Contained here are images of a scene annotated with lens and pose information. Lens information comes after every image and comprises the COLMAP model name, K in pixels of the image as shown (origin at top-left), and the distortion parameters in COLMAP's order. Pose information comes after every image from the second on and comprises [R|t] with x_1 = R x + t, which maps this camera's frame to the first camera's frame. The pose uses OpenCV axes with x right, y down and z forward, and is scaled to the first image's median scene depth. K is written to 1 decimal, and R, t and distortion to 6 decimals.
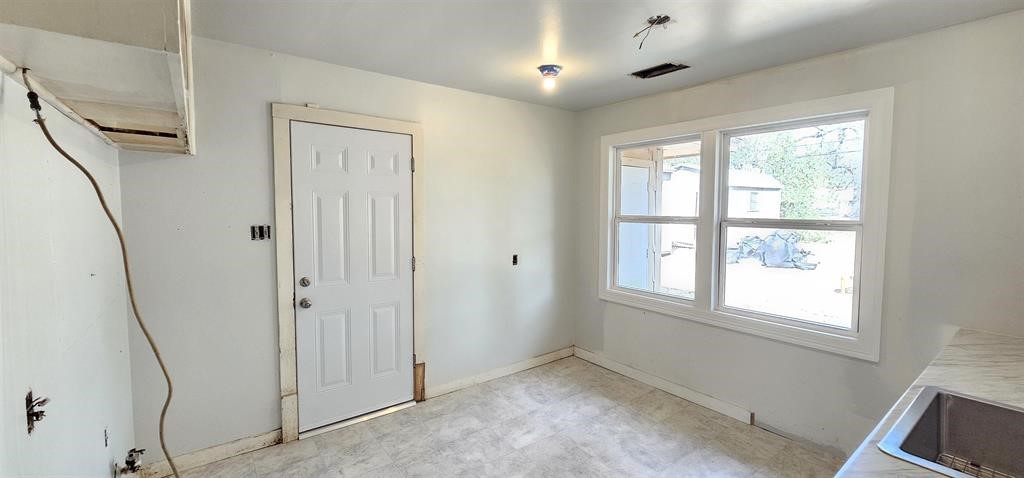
lens RADIAL K [[418.9, 0, 522.4], [0, 418.9, 237.4], [0, 0, 1]] dist [0.003042, 0.001100]
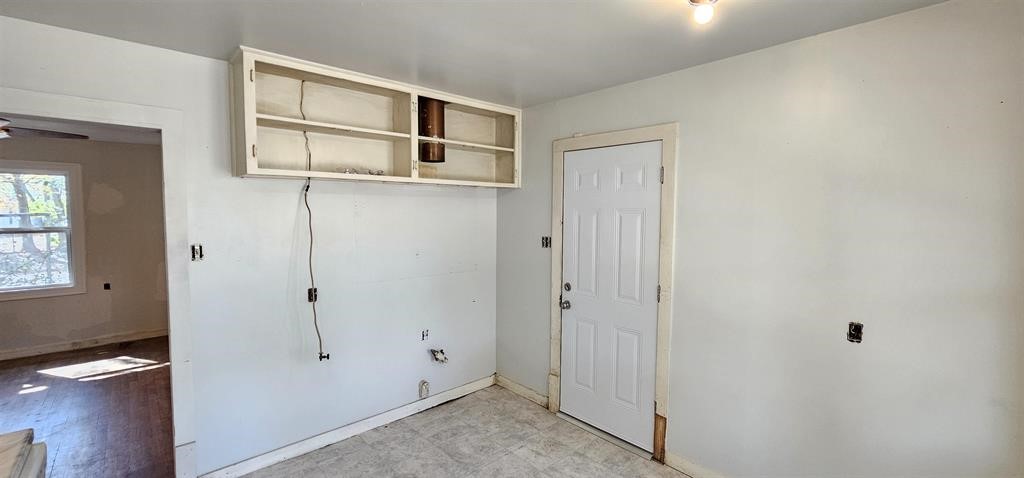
lens RADIAL K [[418.9, 0, 517.7], [0, 418.9, 239.2], [0, 0, 1]] dist [0.003042, 0.001100]
pose [[0.088803, 0.054259, -0.994570, 0.636614], [-0.081275, 0.995580, 0.047057, -0.071571], [0.992728, 0.076655, 0.092821, 0.746414]]
